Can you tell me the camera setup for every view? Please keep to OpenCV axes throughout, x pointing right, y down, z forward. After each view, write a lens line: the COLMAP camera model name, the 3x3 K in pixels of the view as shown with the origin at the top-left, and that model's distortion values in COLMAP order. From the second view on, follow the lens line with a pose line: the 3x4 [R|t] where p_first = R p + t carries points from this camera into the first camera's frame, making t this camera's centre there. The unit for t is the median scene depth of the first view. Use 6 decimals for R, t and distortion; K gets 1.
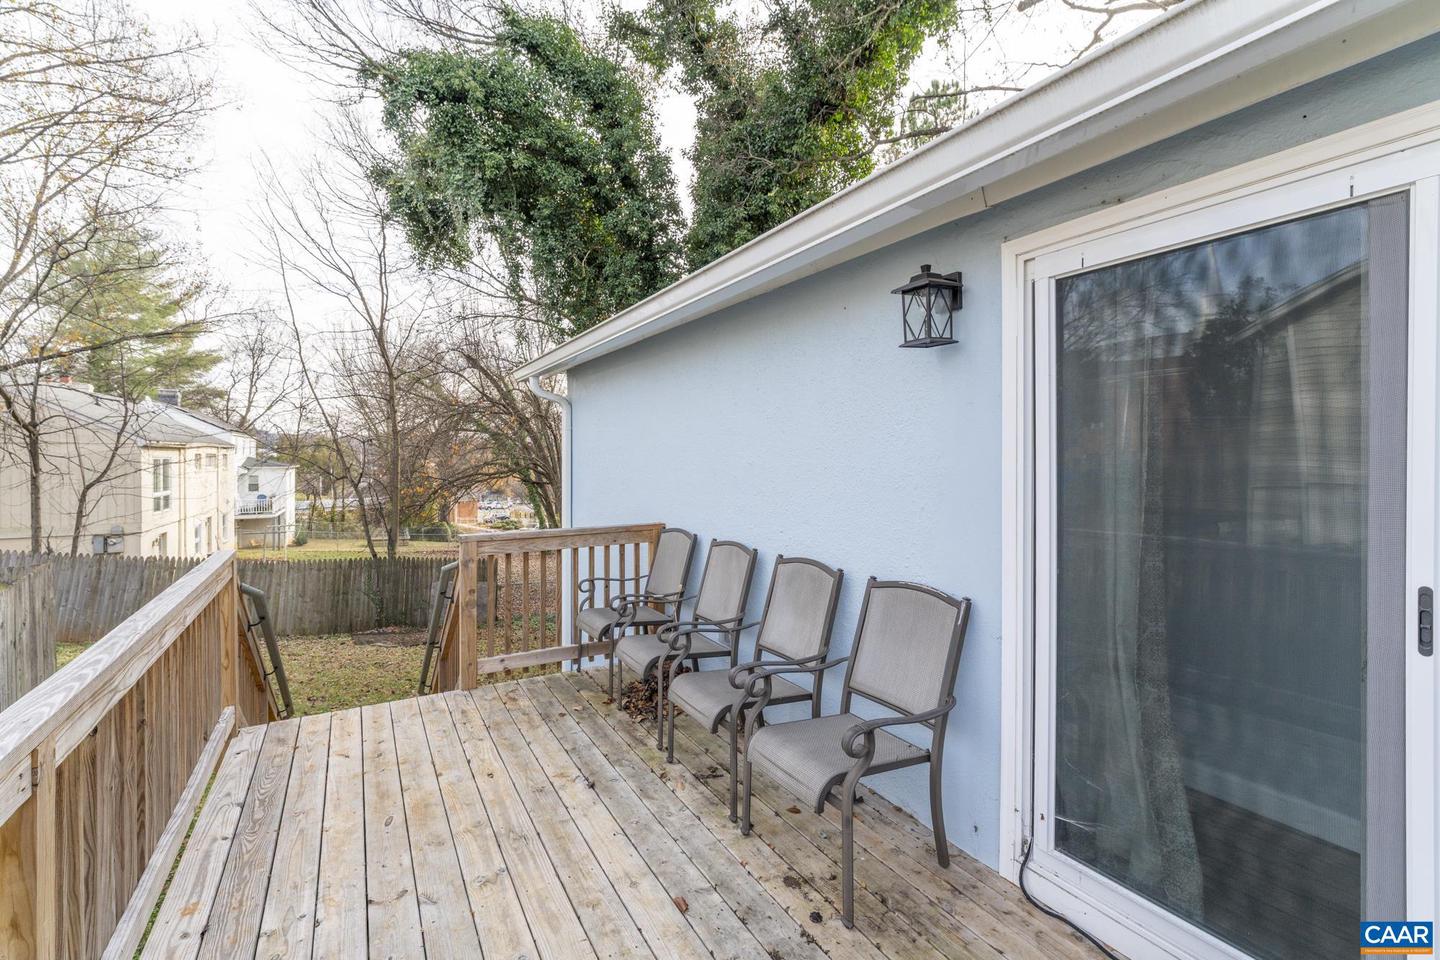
lens RADIAL K [[633.8, 0, 719.5], [0, 633.8, 459.4], [0, 0, 1]] dist [0.000872, 0.000465]
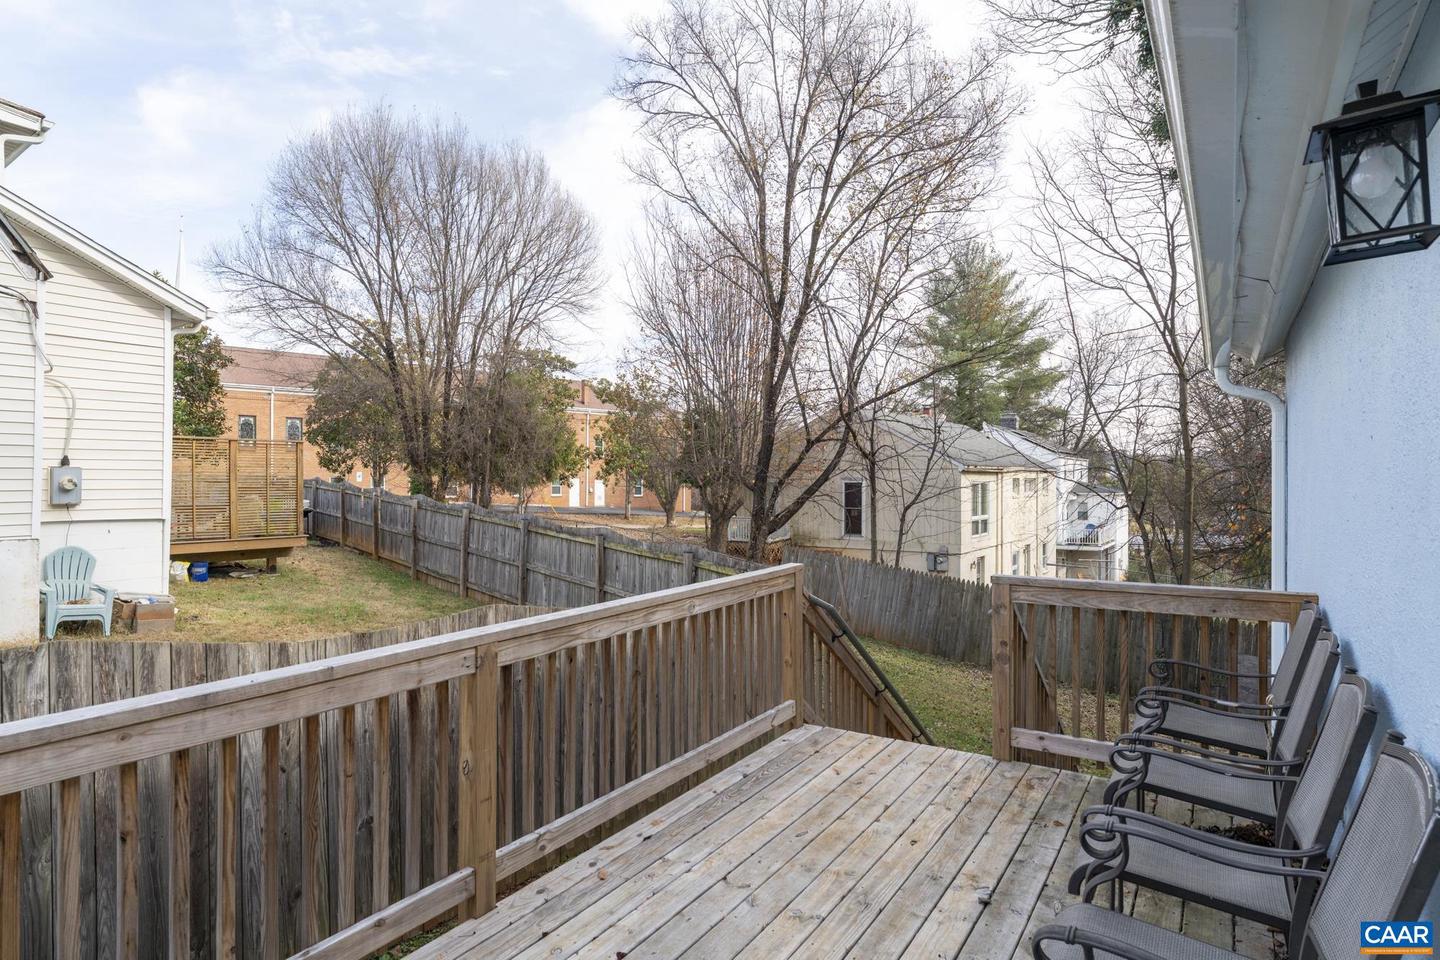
lens RADIAL K [[807.7, 0, 720.0], [0, 807.7, 480.0], [0, 0, 1]] dist [-0.001520, -0.000572]
pose [[0.462927, 0.001428, -0.886395, 0.113988], [-0.006911, 0.999974, -0.001999, -0.000696], [0.886370, 0.007051, 0.462924, 0.052474]]
